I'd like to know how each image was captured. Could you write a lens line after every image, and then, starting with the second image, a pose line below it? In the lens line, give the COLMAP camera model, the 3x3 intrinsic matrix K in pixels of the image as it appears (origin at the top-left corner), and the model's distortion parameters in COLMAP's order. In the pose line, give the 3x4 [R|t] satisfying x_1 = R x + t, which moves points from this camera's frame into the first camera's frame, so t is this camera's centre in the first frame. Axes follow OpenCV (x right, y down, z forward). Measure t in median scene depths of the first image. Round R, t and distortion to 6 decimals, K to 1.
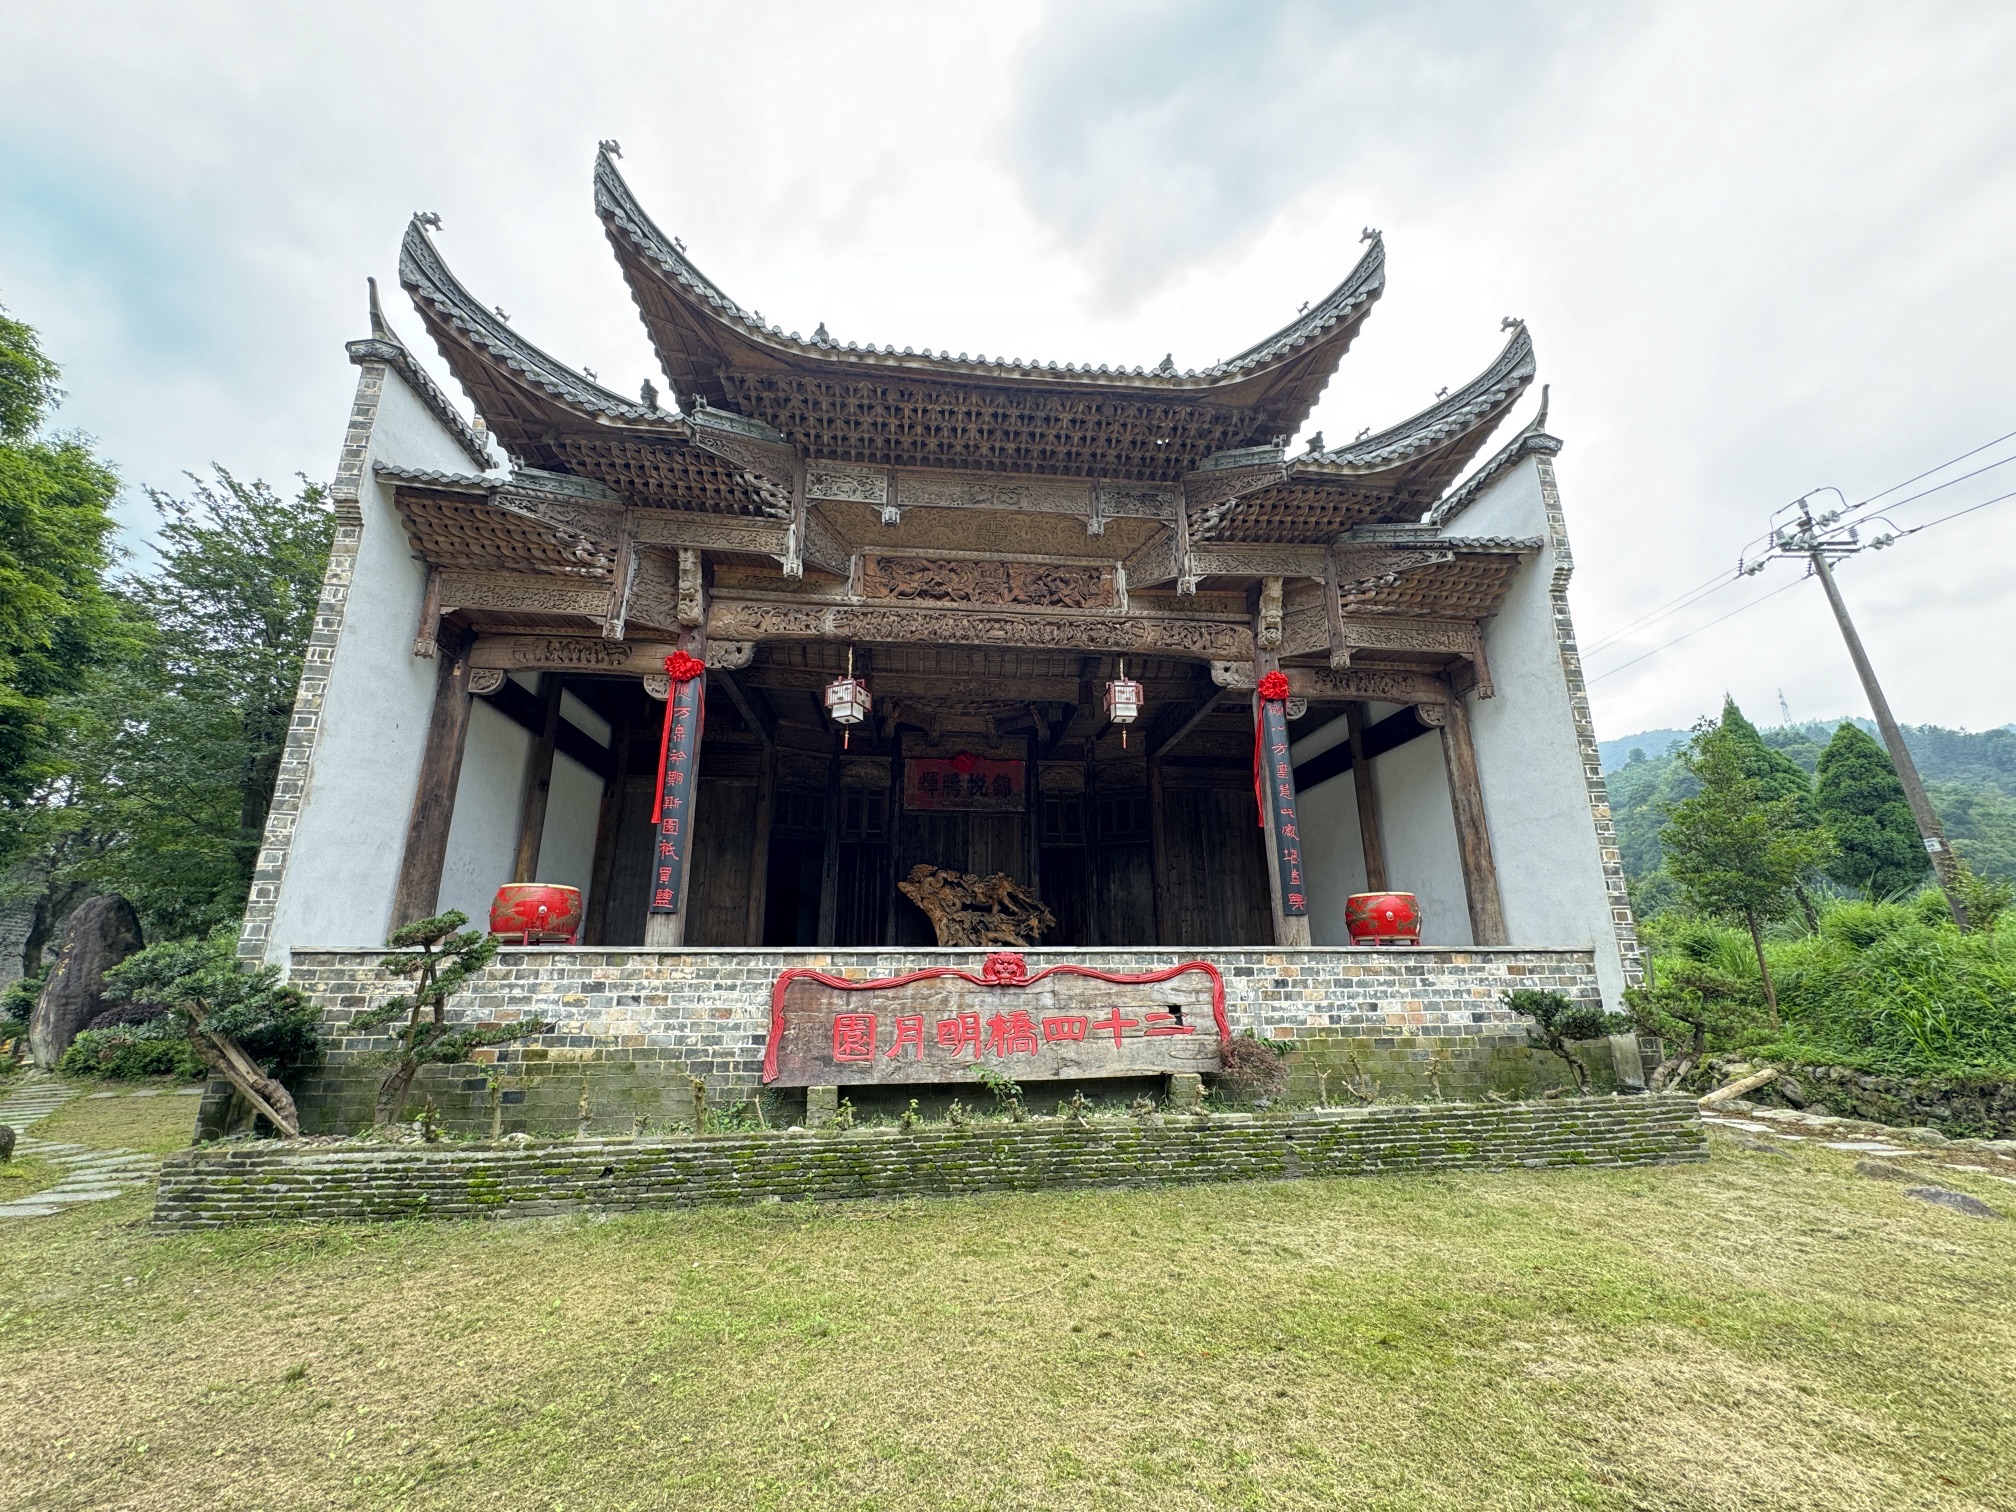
lens RADIAL K [[806.4, 0, 1005.7], [0, 806.4, 753.8], [0, 0, 1]] dist [0.000146, 0.000099]
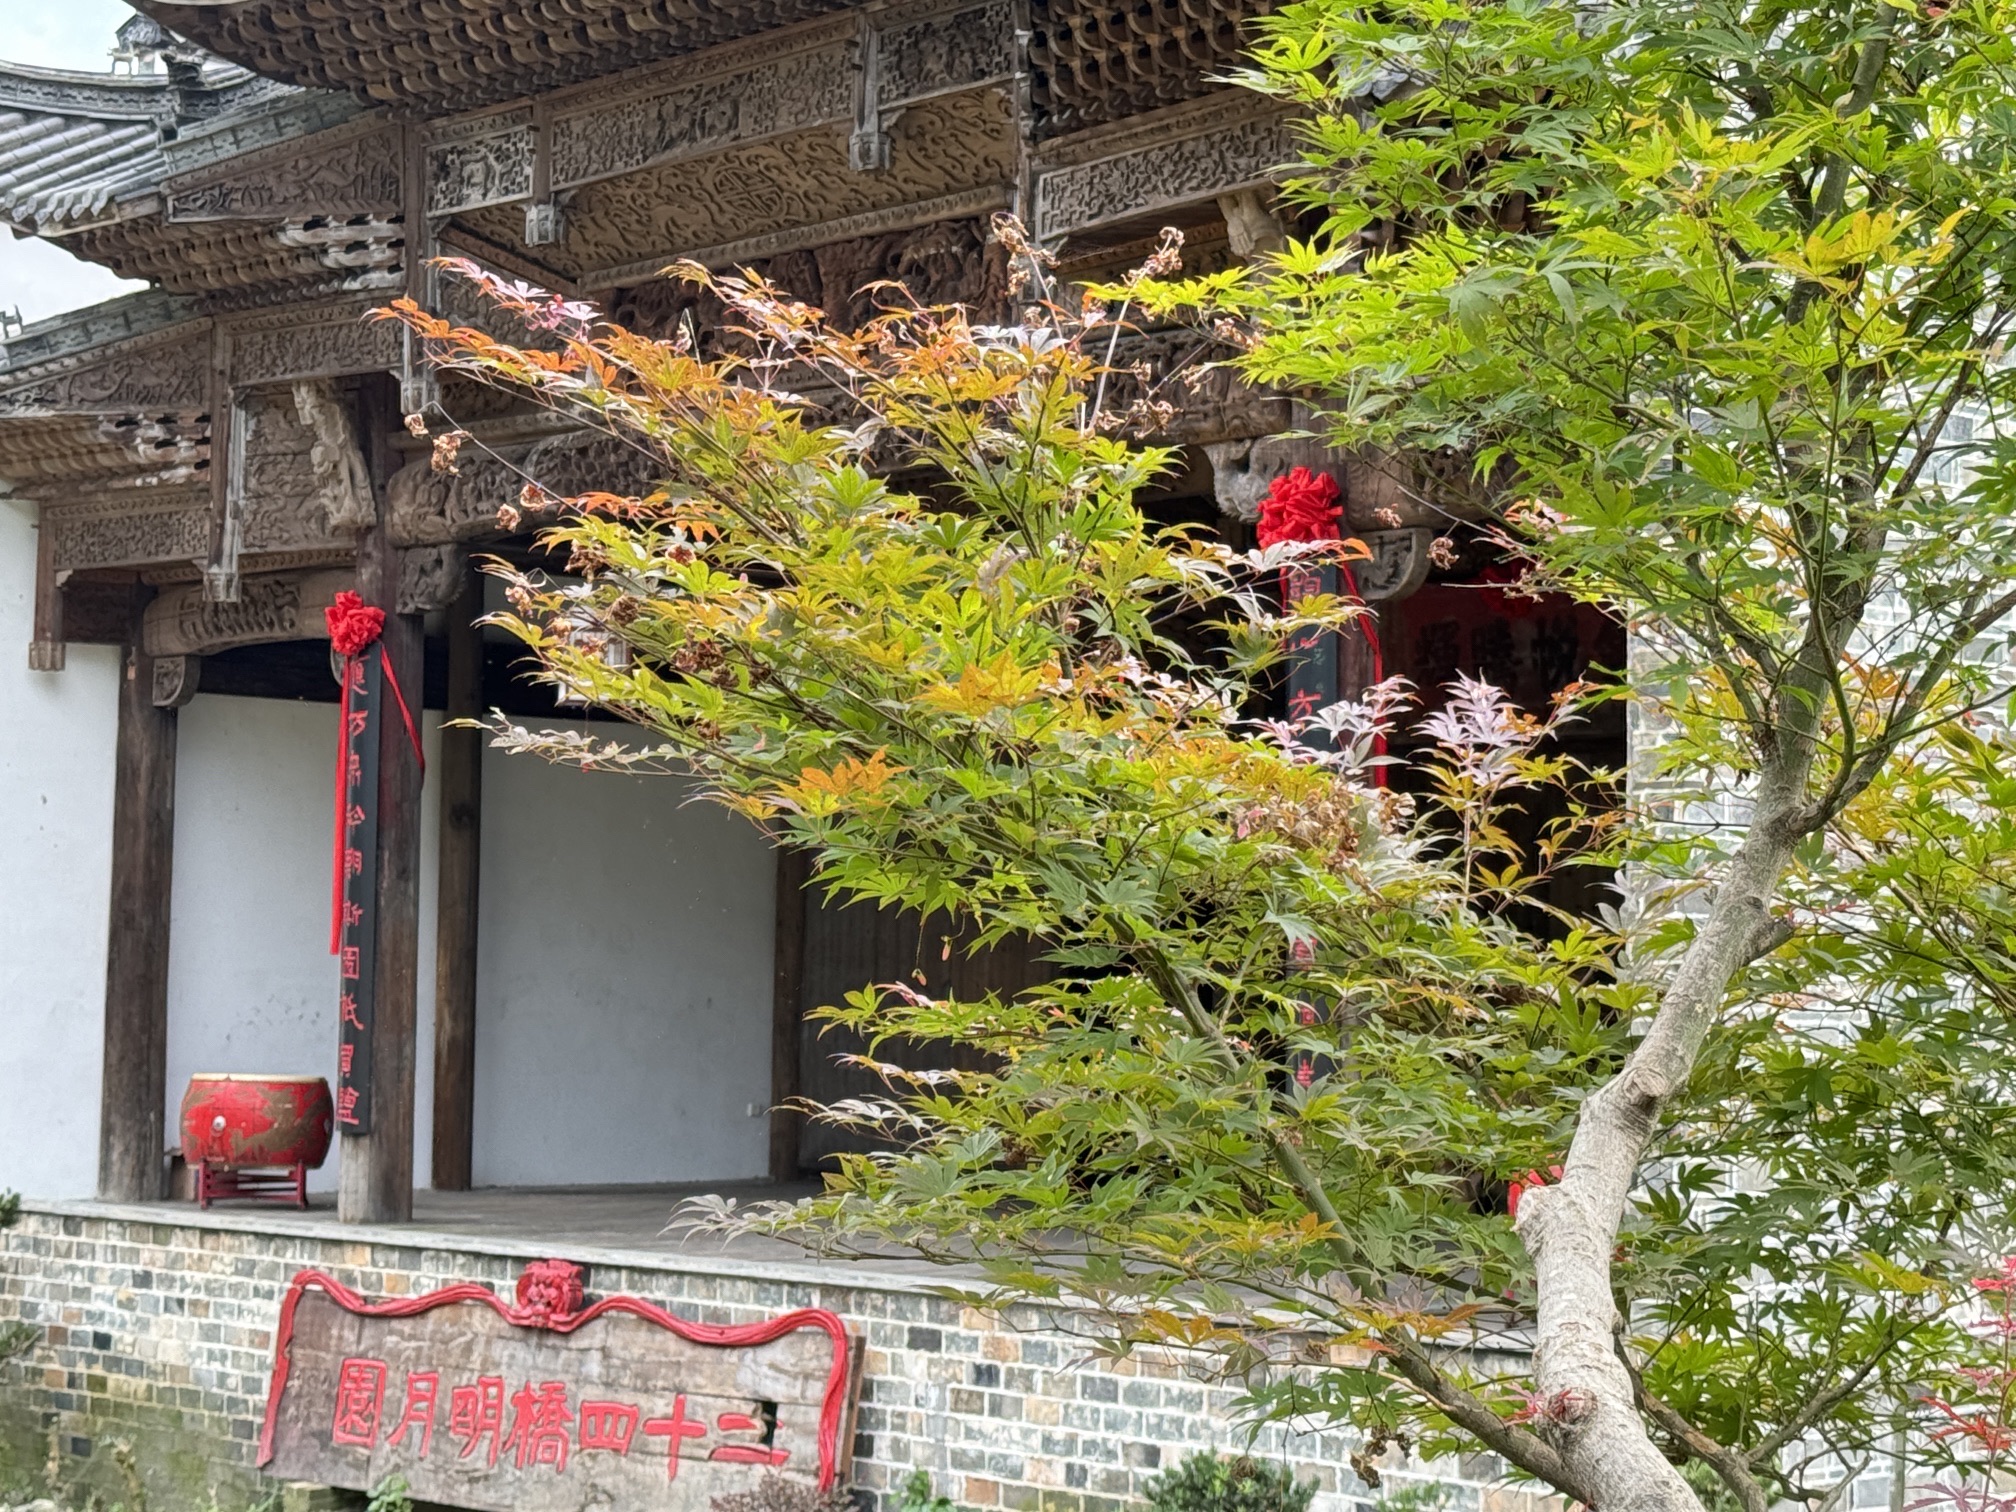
lens RADIAL K [[3894.0, 0, 1008.0], [0, 3894.0, 756.0], [0, 0, 1]] dist [0.140132, 0.165378]
pose [[0.589216, -0.036737, -0.807140, 1.646041], [0.201049, 0.974212, 0.102425, -0.185430], [0.782562, -0.222625, 0.581407, -0.059290]]
